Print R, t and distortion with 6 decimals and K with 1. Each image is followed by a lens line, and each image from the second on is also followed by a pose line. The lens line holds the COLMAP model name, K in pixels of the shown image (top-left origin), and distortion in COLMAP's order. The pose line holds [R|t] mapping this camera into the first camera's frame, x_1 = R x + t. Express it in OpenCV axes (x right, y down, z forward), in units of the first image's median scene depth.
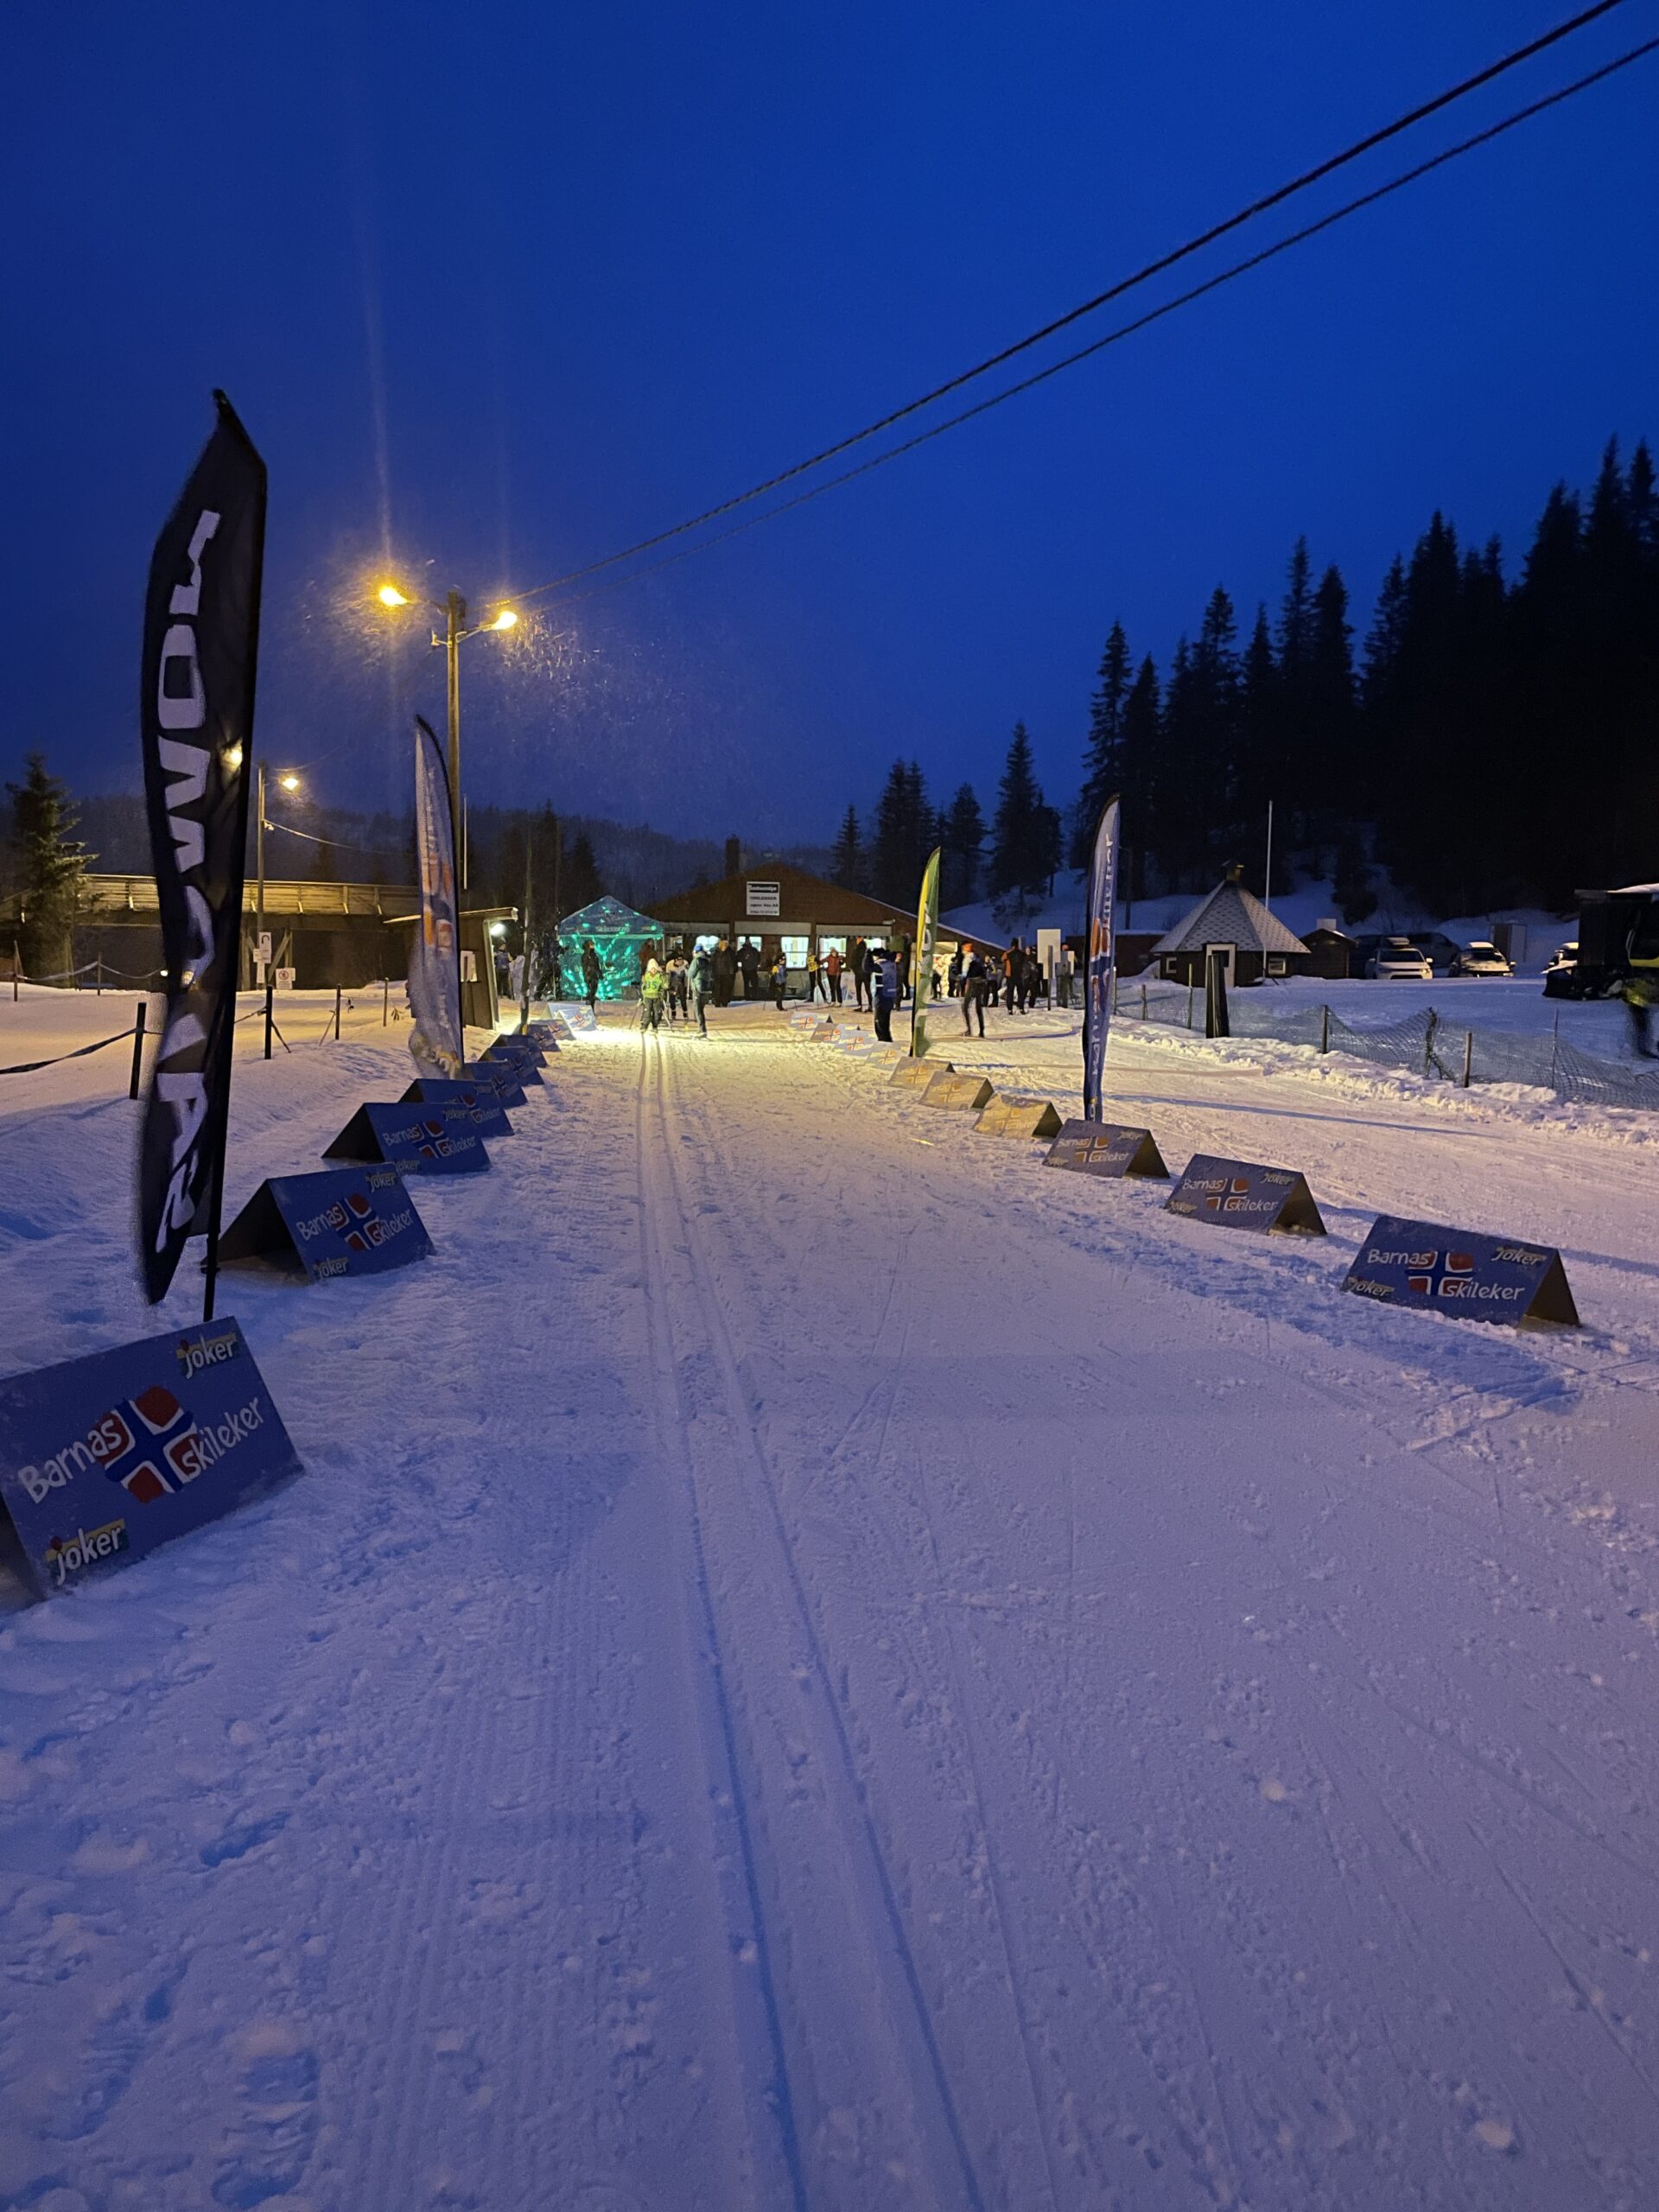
lens RADIAL K [[1659.2, 0, 829.2], [0, 1659.2, 1123.6], [0, 0, 1]] dist [0.086365, -0.107618]
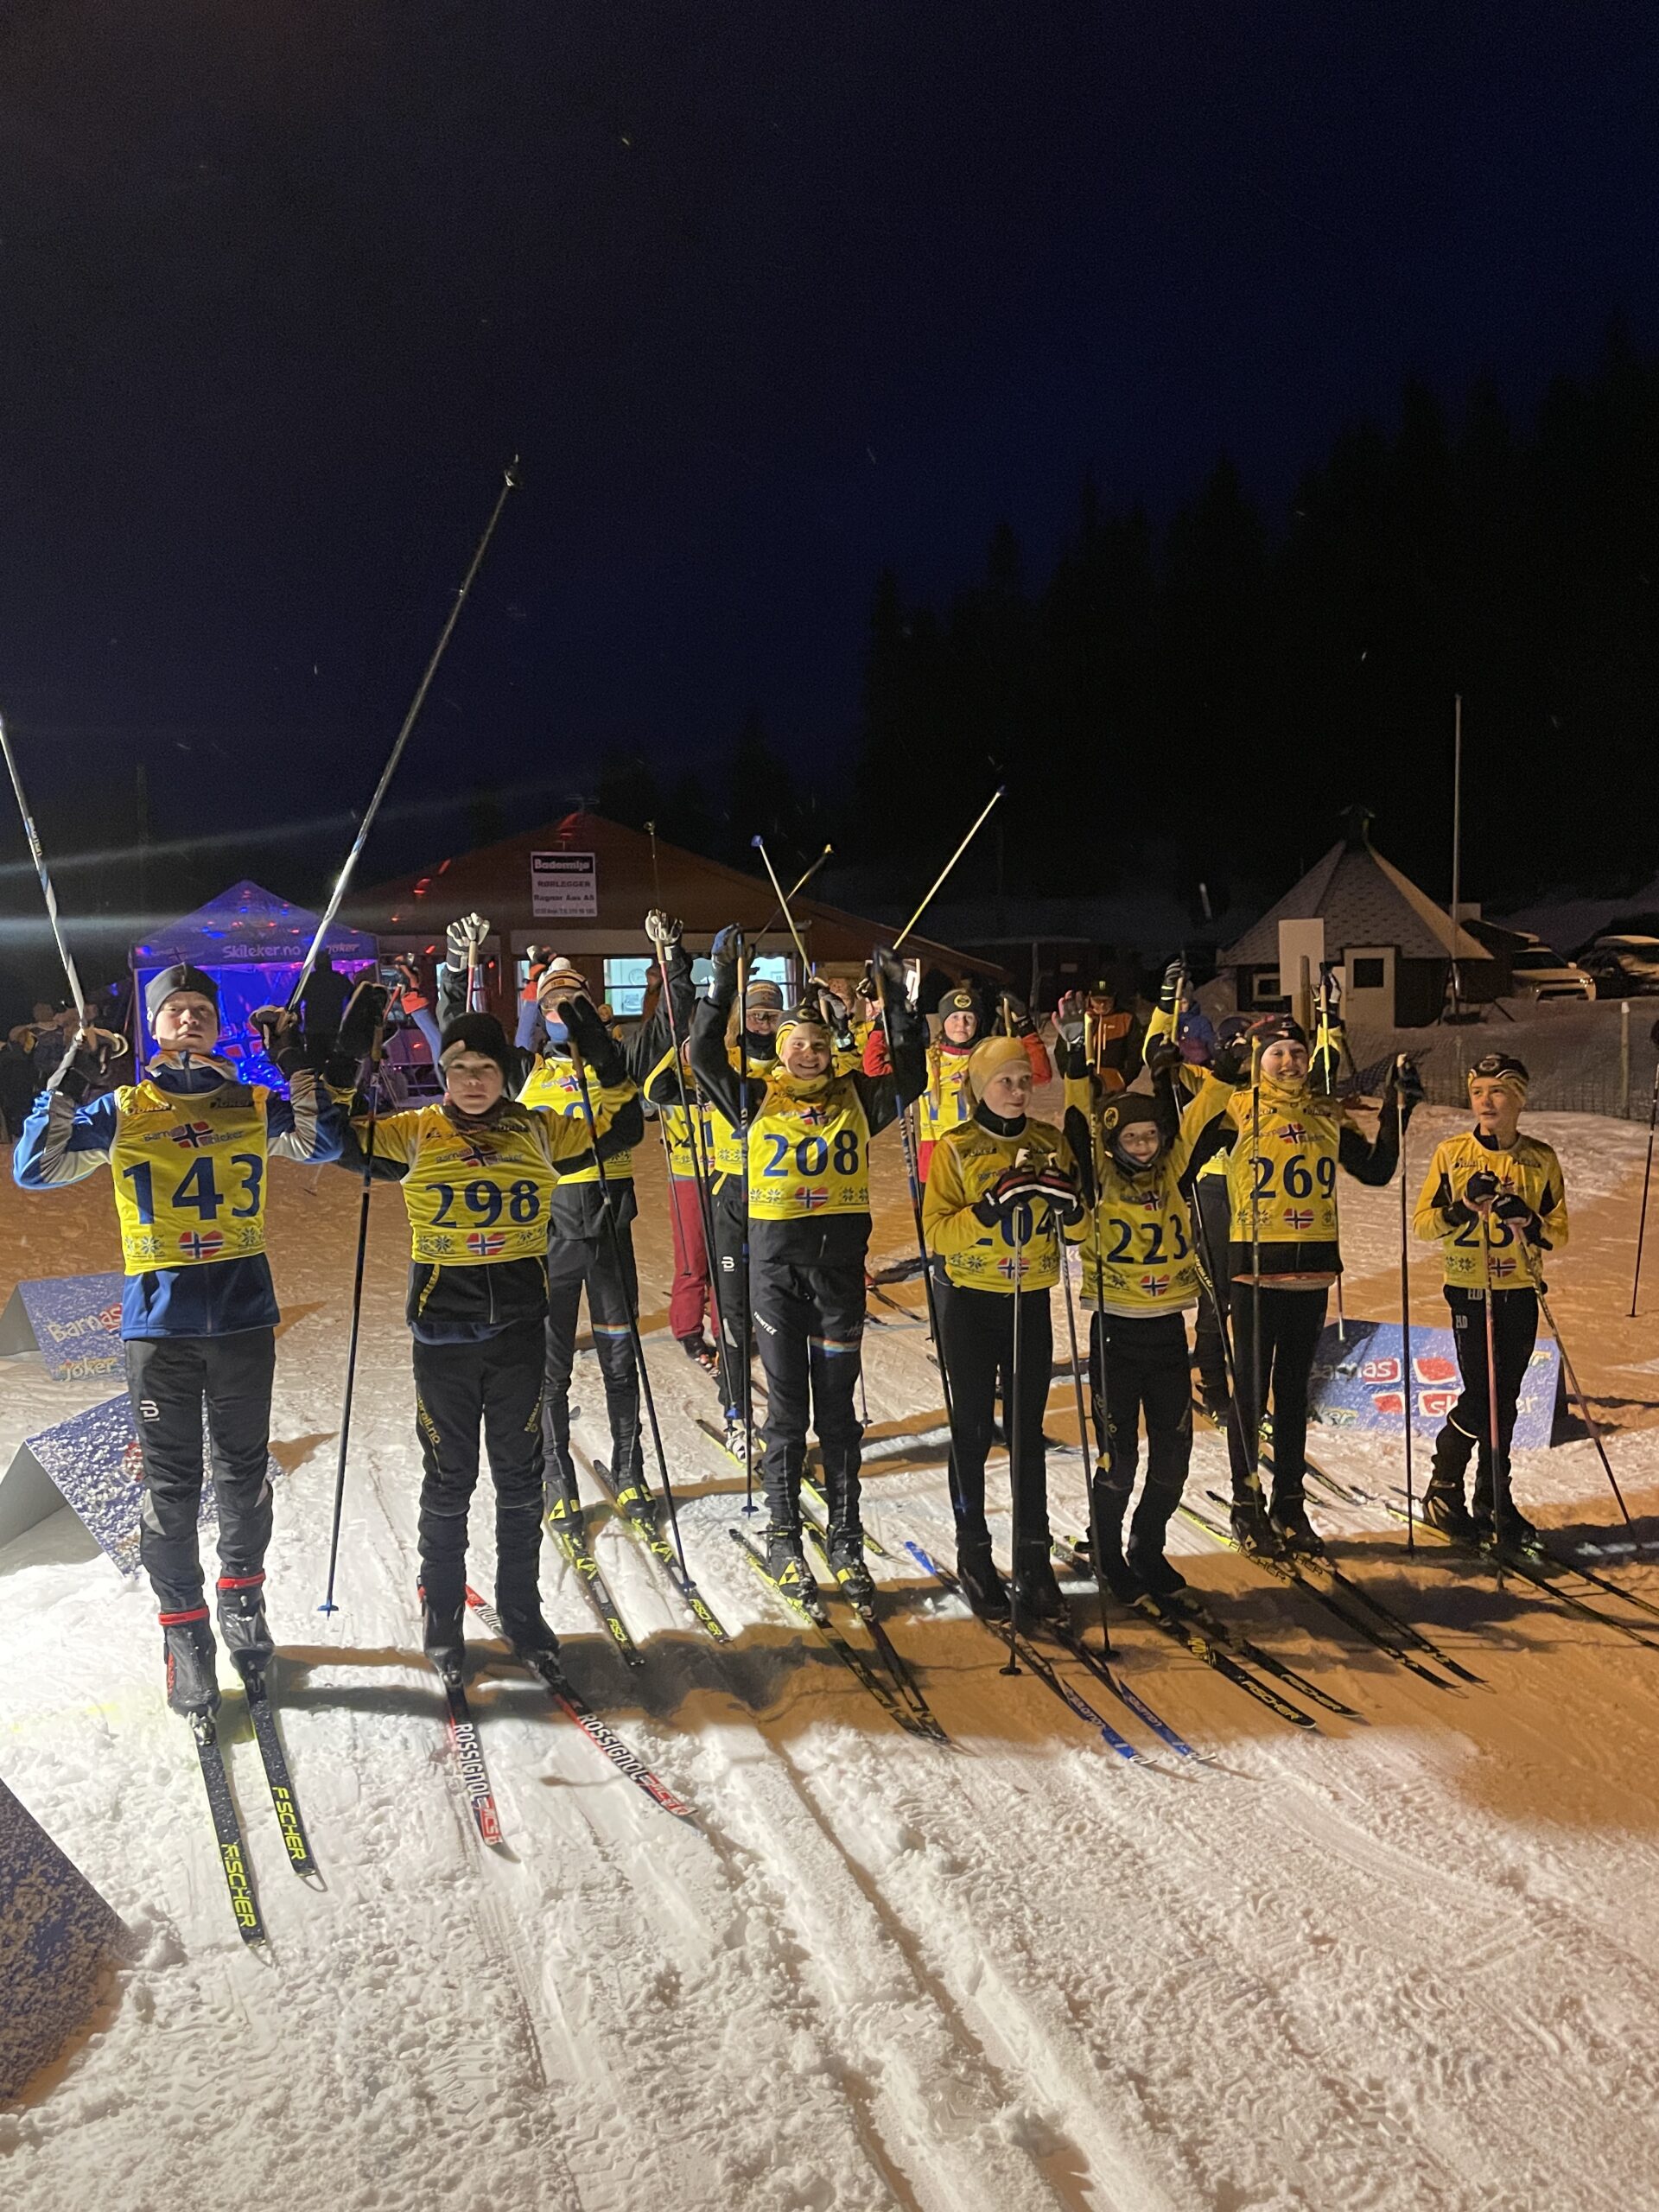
lens RADIAL K [[1659.2, 0, 831.4], [0, 1659.2, 1119.4], [0, 0, 1]] dist [0.086365, -0.107618]
pose [[0.977635, -0.051018, 0.204027, -0.030622], [0.054392, 0.998459, -0.010960, -0.025024], [-0.203153, 0.021812, 0.978904, 0.226182]]
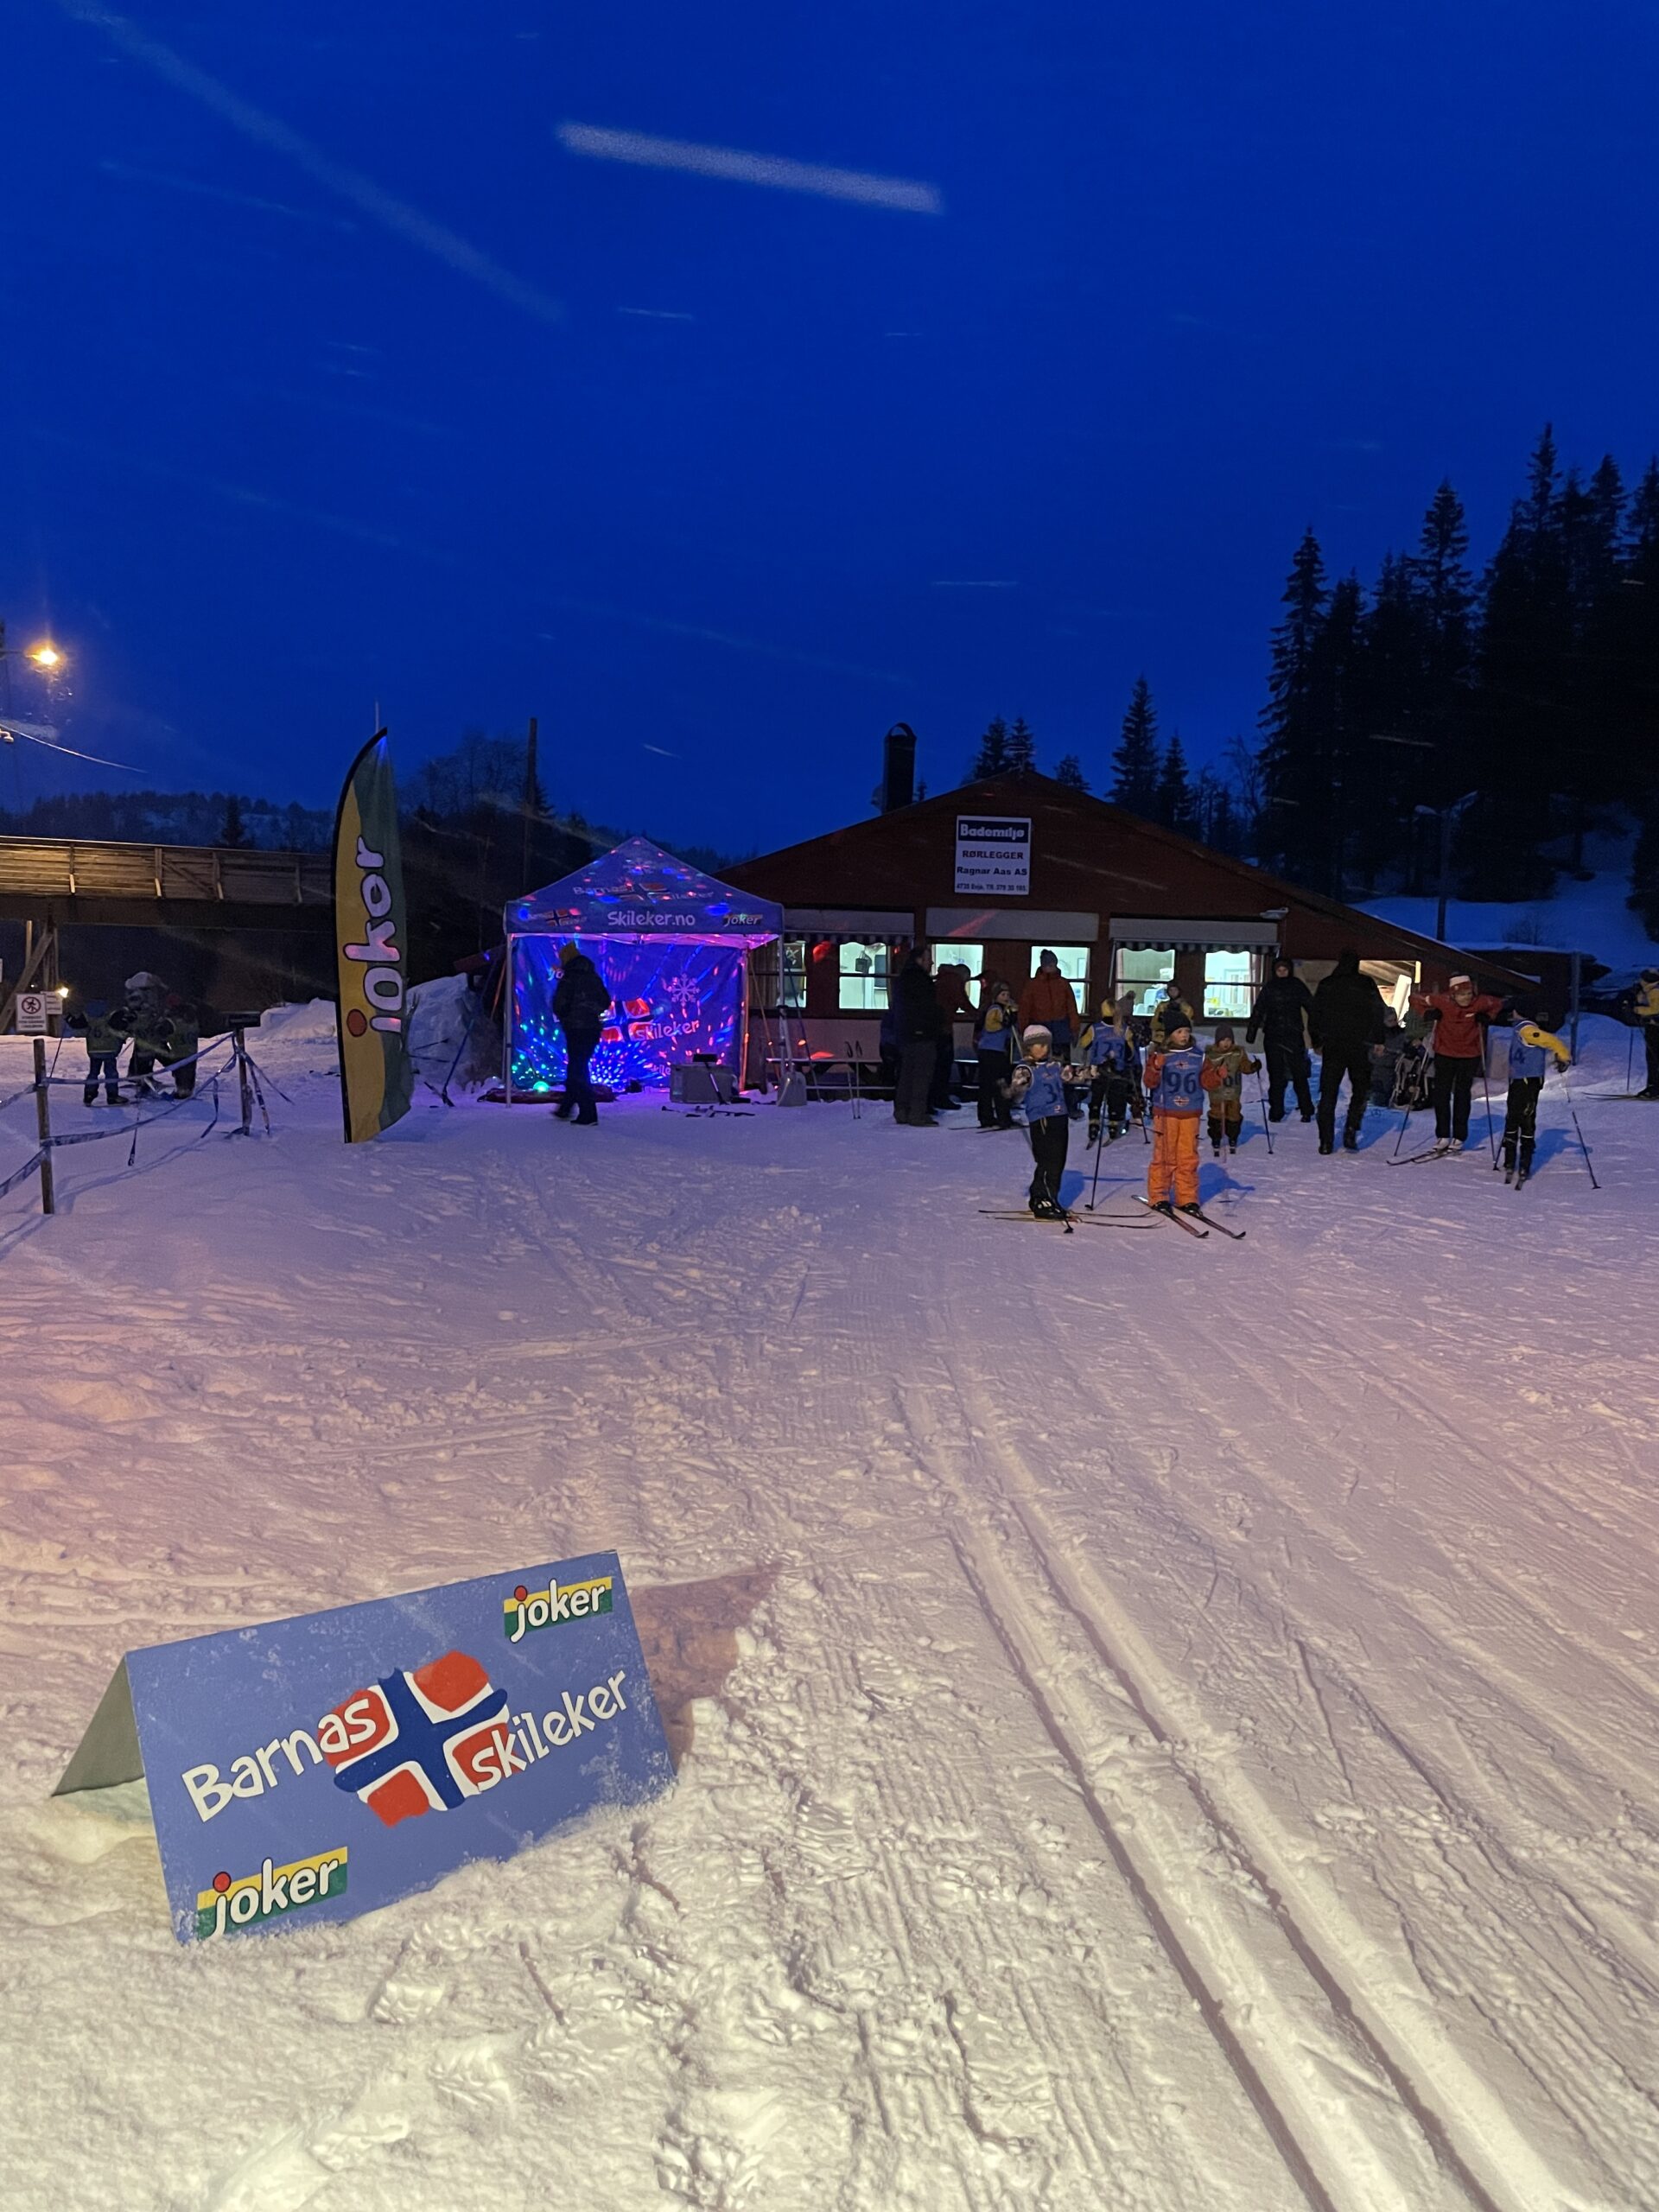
lens RADIAL K [[1659.2, 0, 829.9], [0, 1659.2, 1092.0], [0, 0, 1]] dist [0.086365, -0.107618]
pose [[0.999908, 0.013494, 0.001602, -0.036942], [-0.013449, 0.999585, -0.025490, -0.029372], [-0.001946, 0.025466, 0.999674, 0.266086]]
